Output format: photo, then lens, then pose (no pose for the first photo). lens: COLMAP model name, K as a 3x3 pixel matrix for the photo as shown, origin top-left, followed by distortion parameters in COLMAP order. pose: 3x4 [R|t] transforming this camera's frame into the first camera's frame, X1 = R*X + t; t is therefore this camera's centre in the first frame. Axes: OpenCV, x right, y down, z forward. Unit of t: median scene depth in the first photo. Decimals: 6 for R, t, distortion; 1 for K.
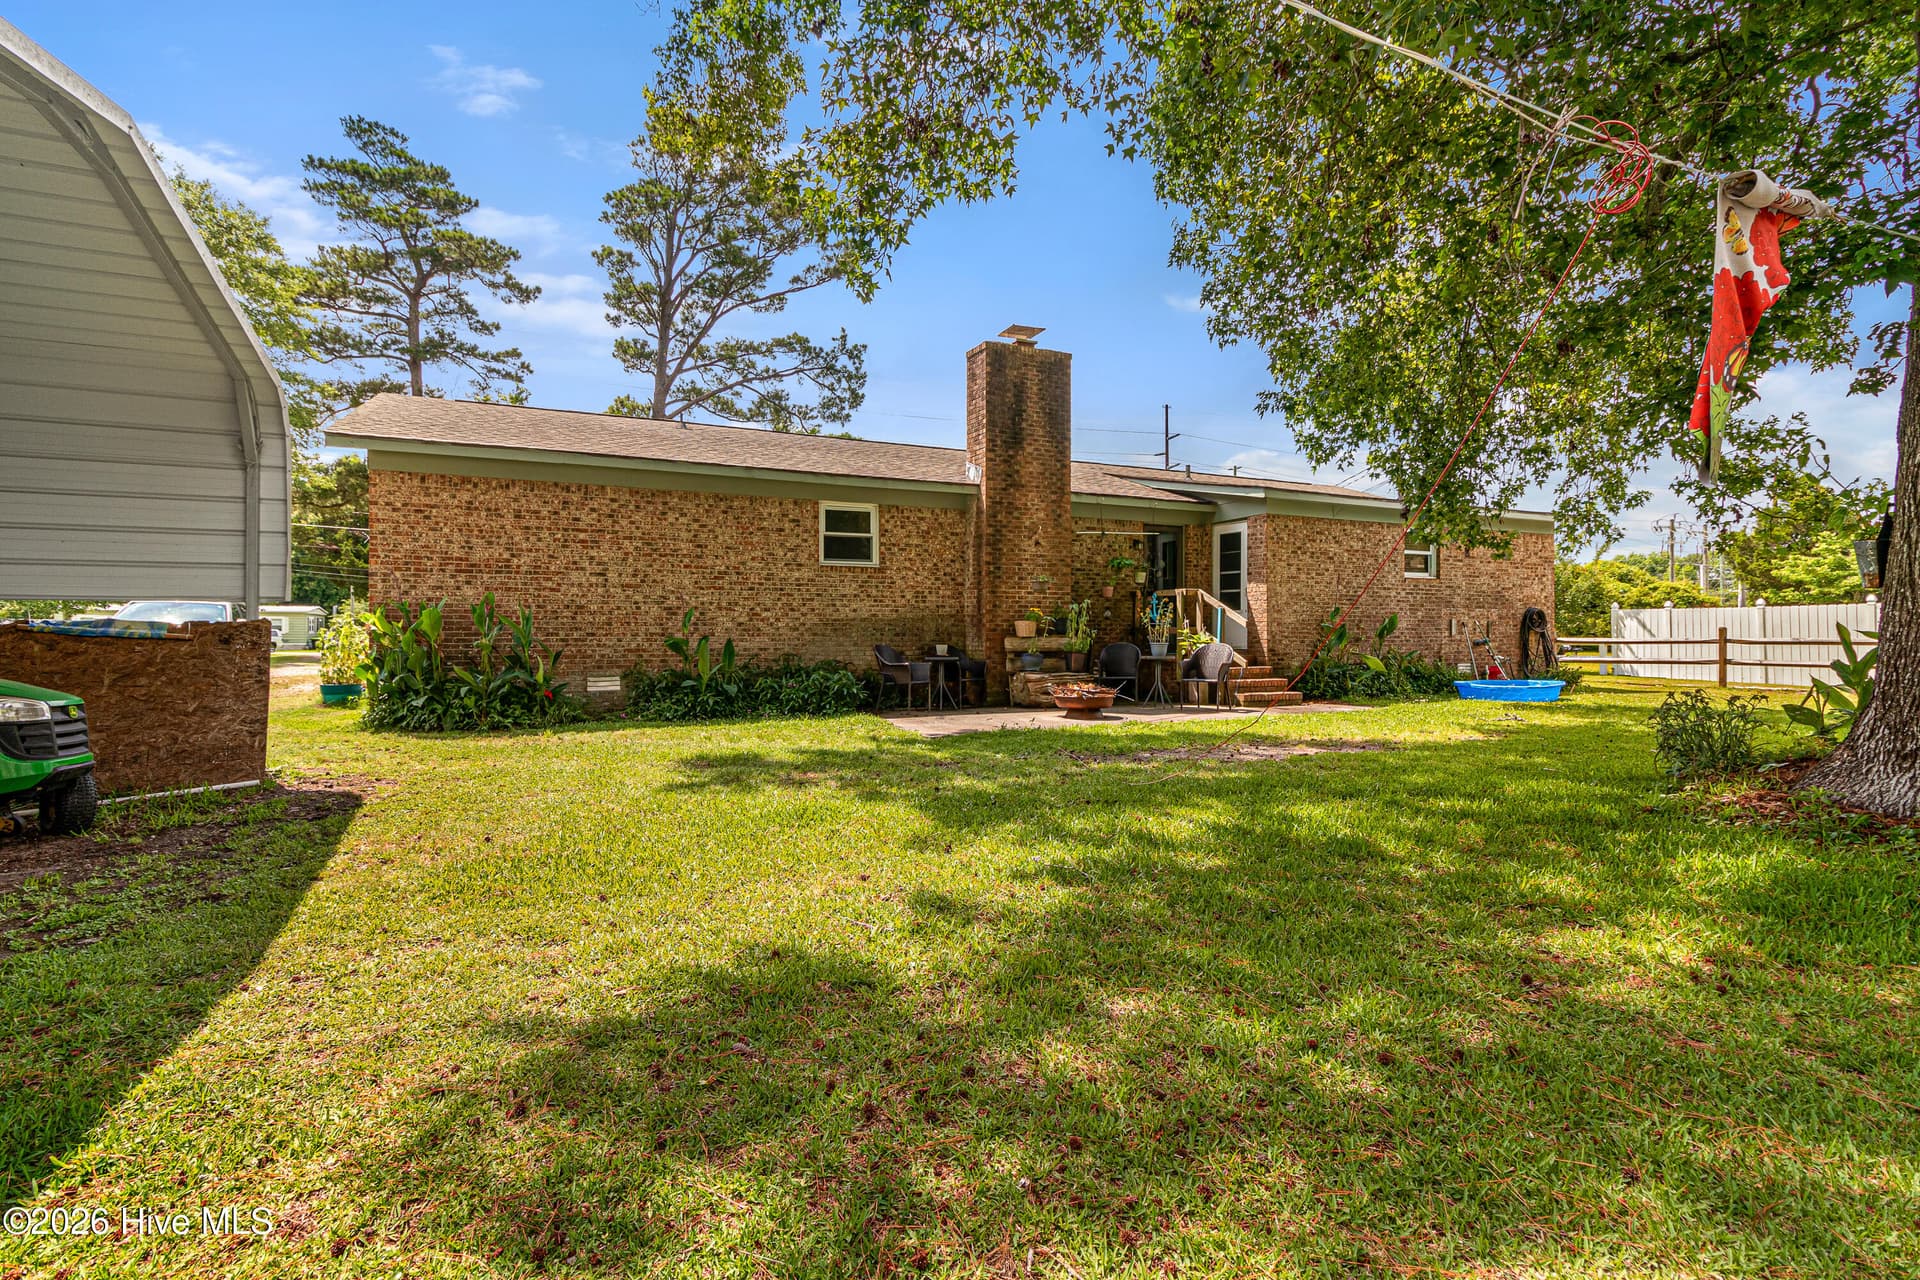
lens RADIAL K [[893.0, 0, 986.5], [0, 893.0, 613.3], [0, 0, 1]] dist [0.004288, 0.000680]
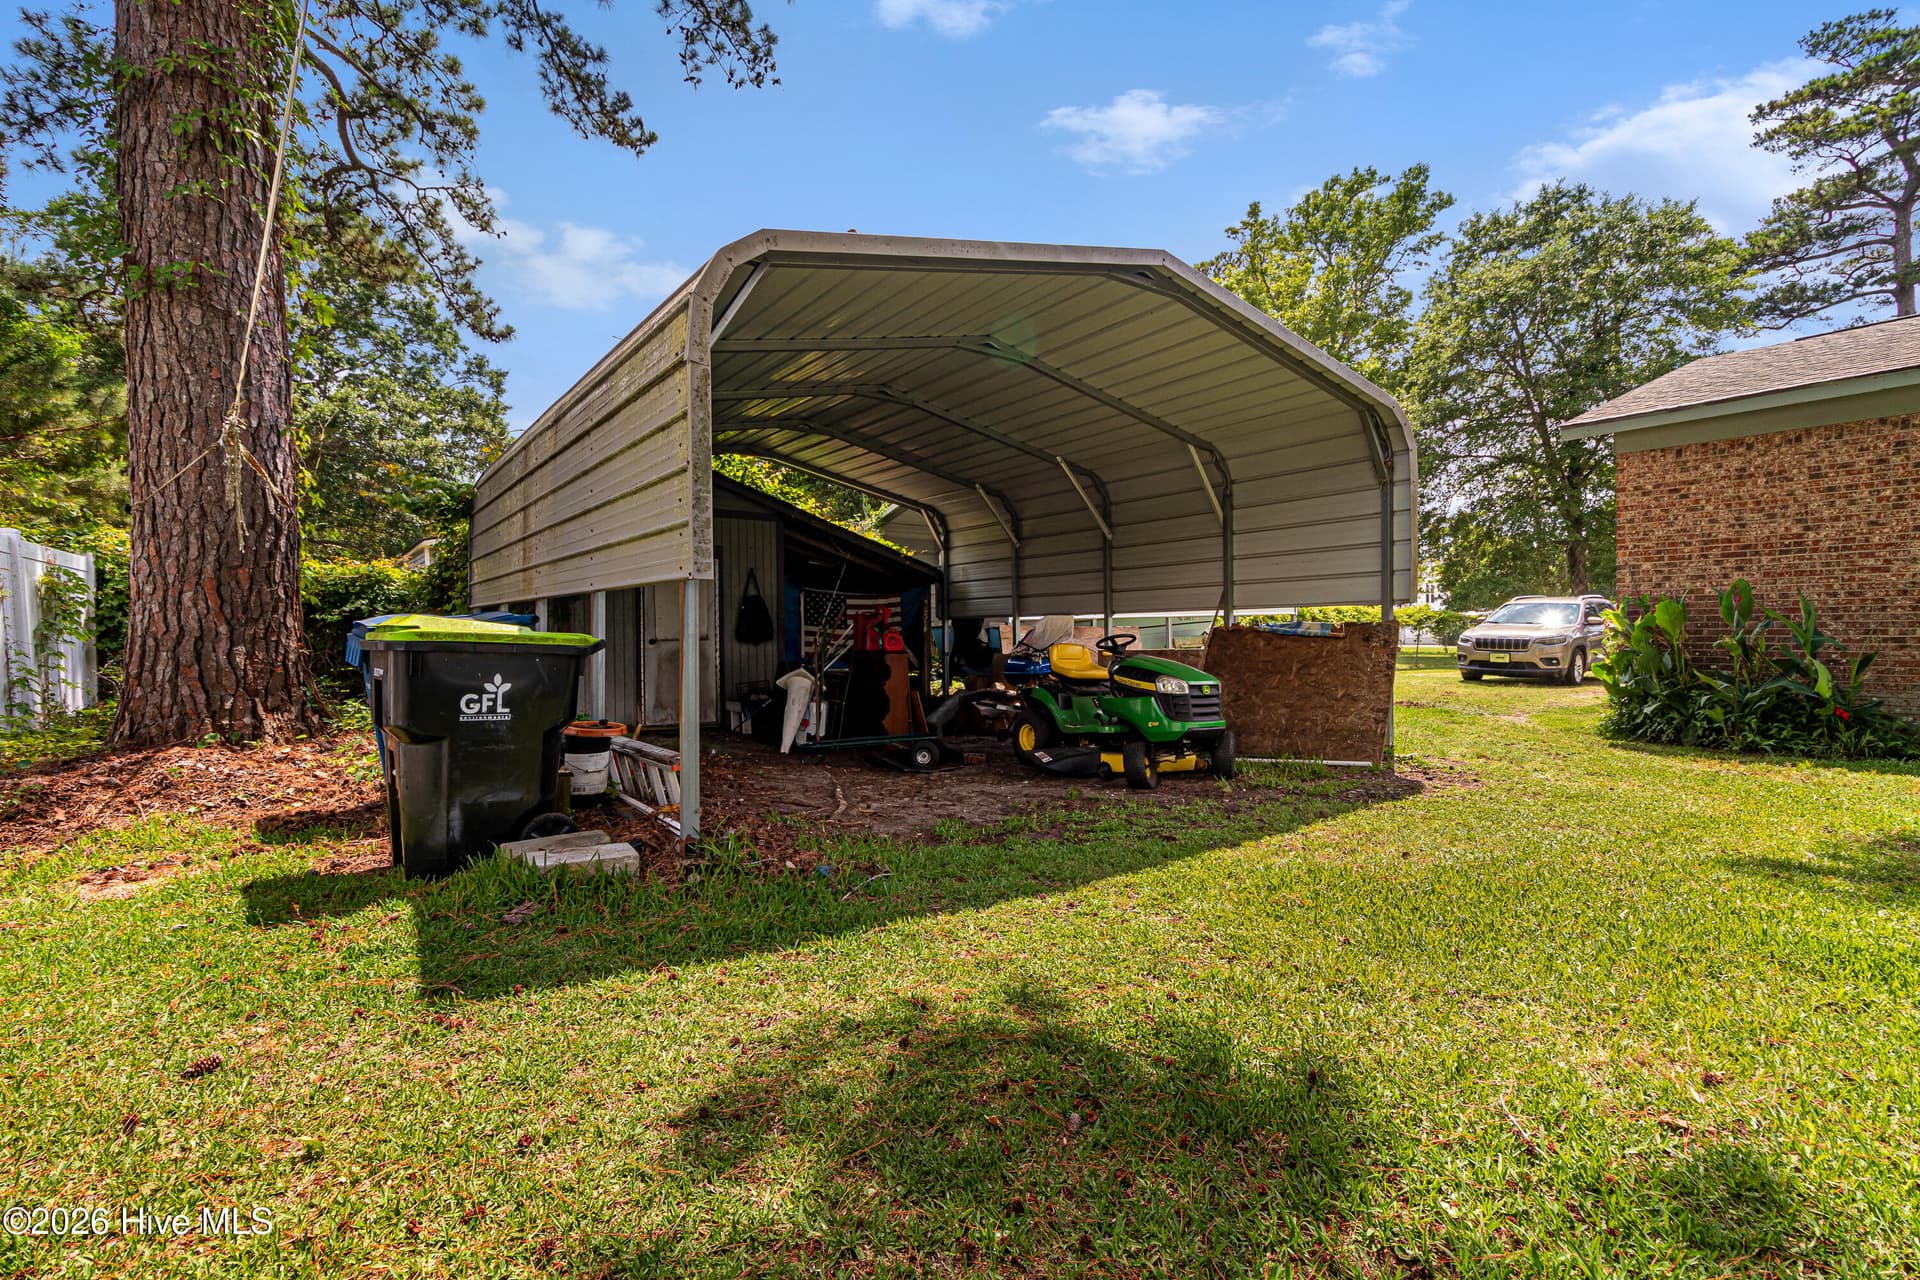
lens RADIAL K [[893.0, 0, 953.0], [0, 893.0, 639.9], [0, 0, 1]] dist [0.004288, 0.000680]
pose [[0.153045, 0.007331, -0.988192, 0.113067], [0.025647, 0.999606, 0.011387, 0.002796], [0.987886, -0.027087, 0.152796, 0.159171]]
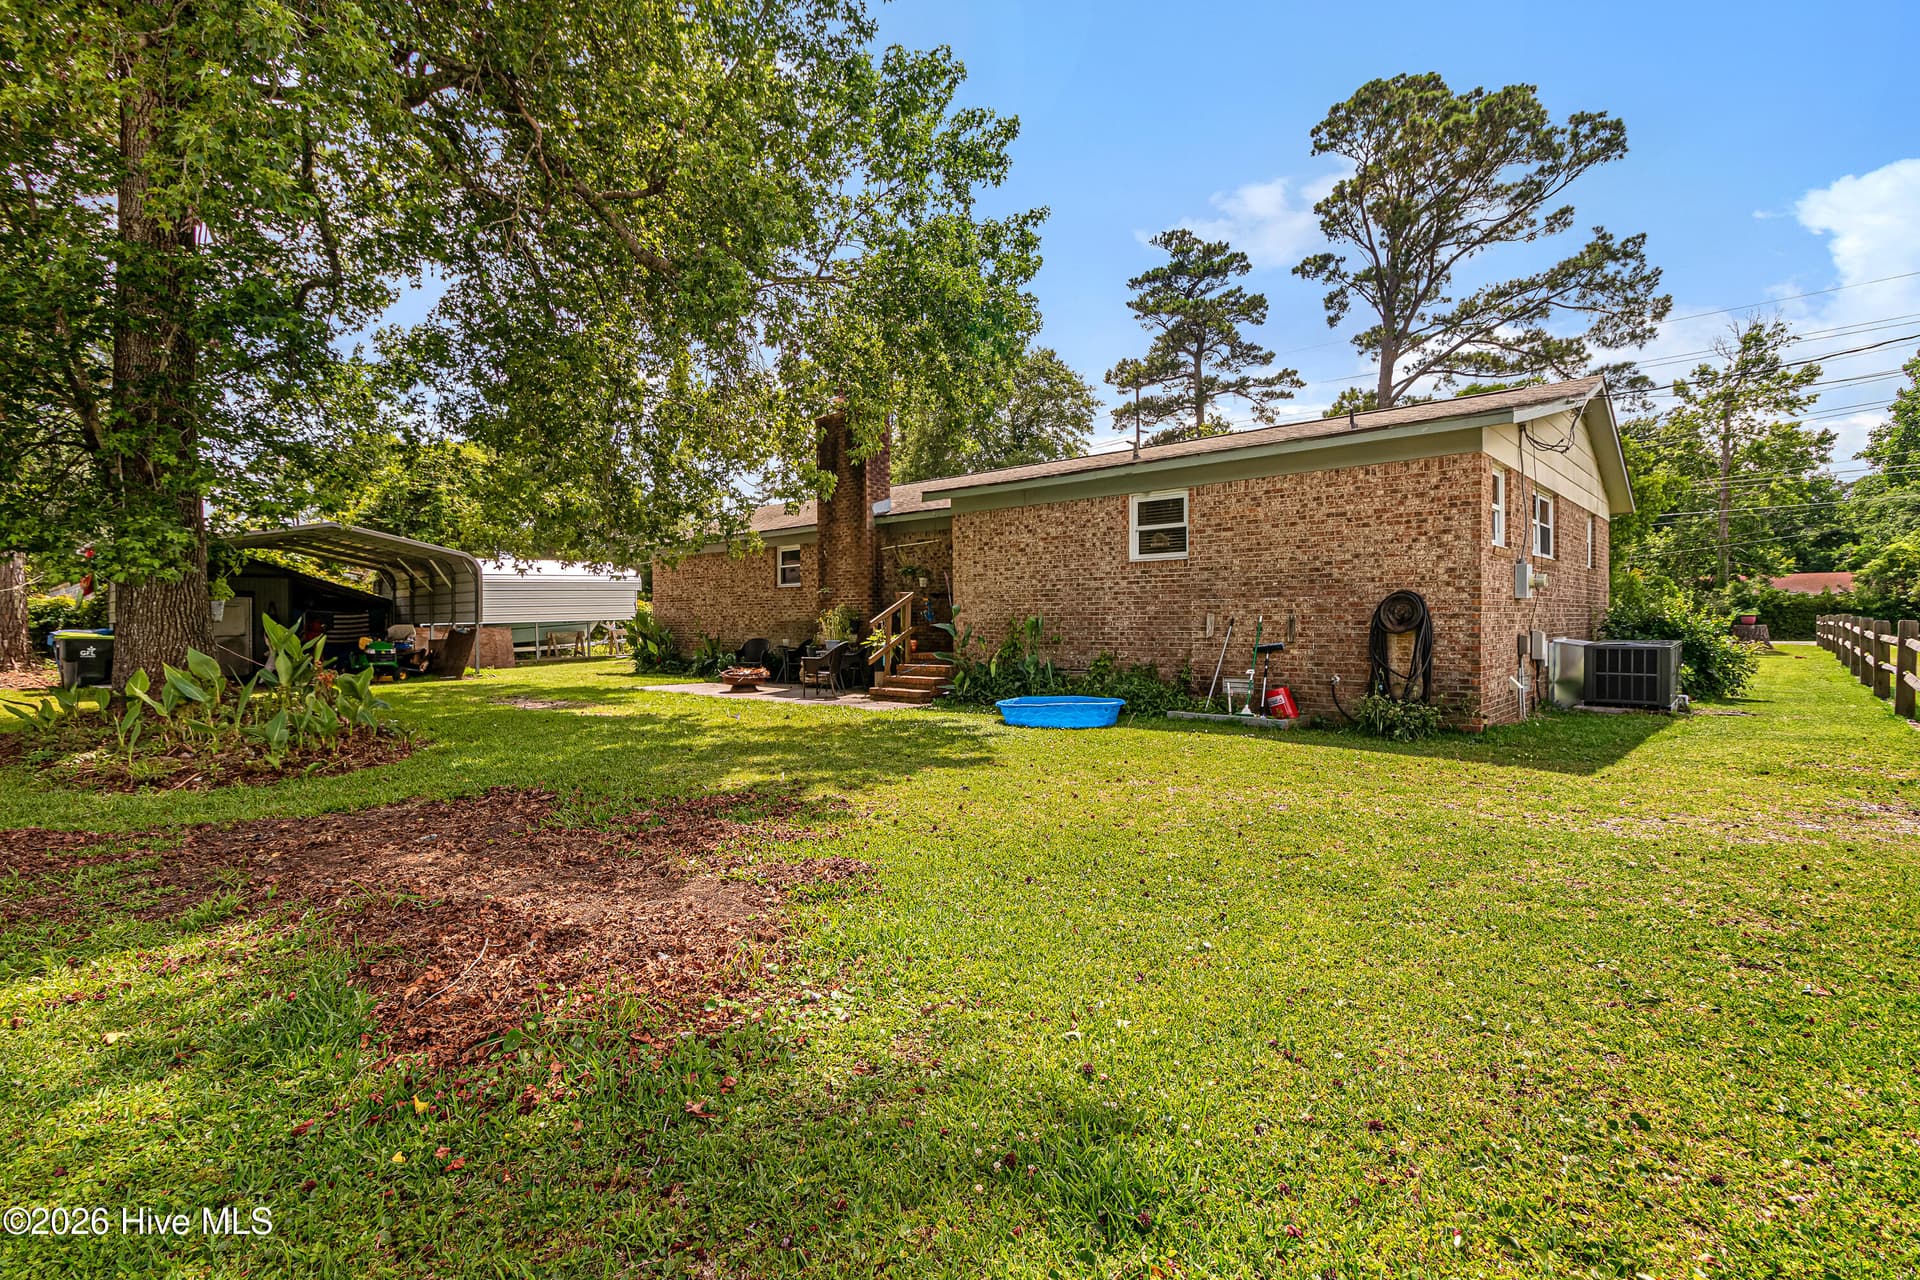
lens RADIAL K [[893.0, 0, 957.6], [0, 893.0, 629.1], [0, 0, 1]] dist [0.004288, 0.000680]
pose [[0.355114, 0.009018, -0.934779, 2.003768], [0.028489, 0.999385, 0.020463, -0.003402], [0.934389, -0.033897, 0.354639, 1.016574]]
